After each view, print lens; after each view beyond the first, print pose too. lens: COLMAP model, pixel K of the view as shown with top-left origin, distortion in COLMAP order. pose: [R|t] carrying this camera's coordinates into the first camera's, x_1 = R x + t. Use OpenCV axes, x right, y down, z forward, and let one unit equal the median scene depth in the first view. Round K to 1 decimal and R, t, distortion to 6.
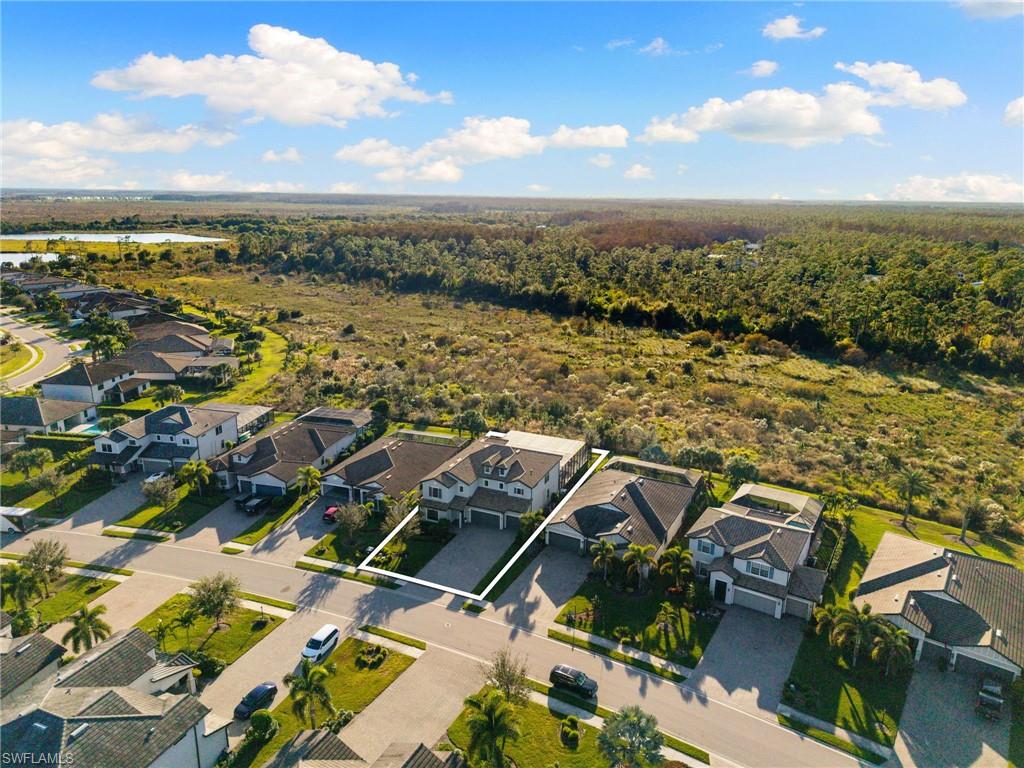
lens RADIAL K [[688.6, 0, 512.0], [0, 688.6, 384.0], [0, 0, 1]] dist [0.022045, 0.000406]
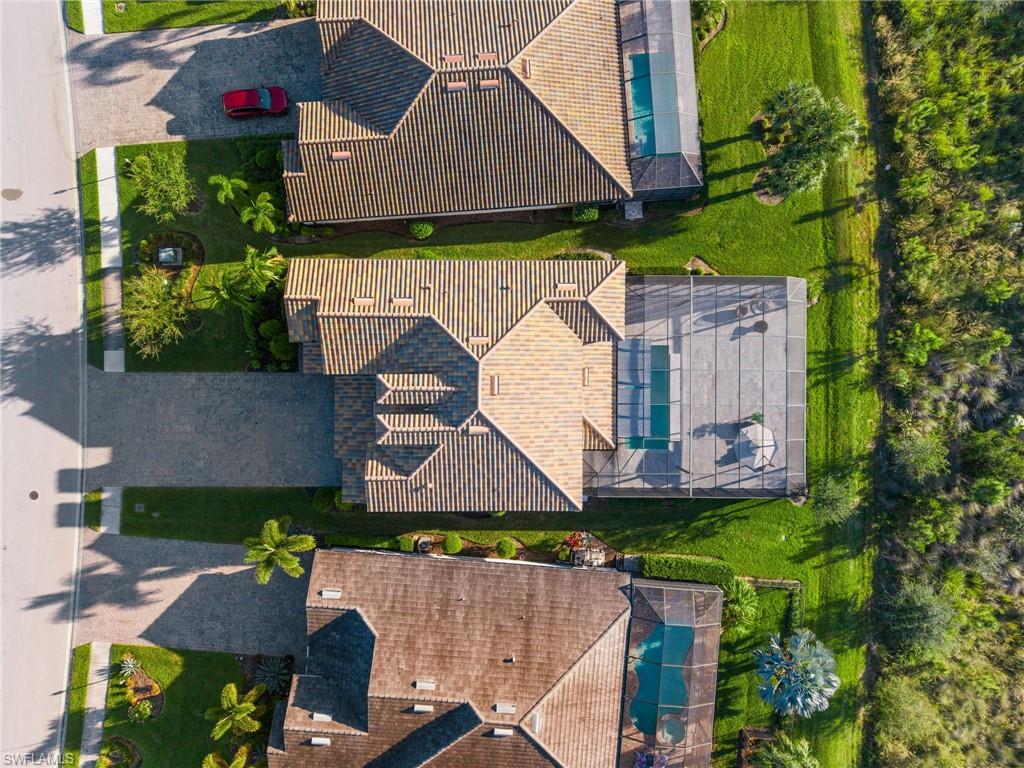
lens RADIAL K [[688.6, 0, 512.0], [0, 688.6, 384.0], [0, 0, 1]] dist [0.022045, 0.000406]
pose [[0.400060, 0.915596, -0.040440, 0.016442], [-0.236207, 0.145641, 0.960726, -0.365035], [0.885527, -0.374796, 0.274535, 1.205247]]
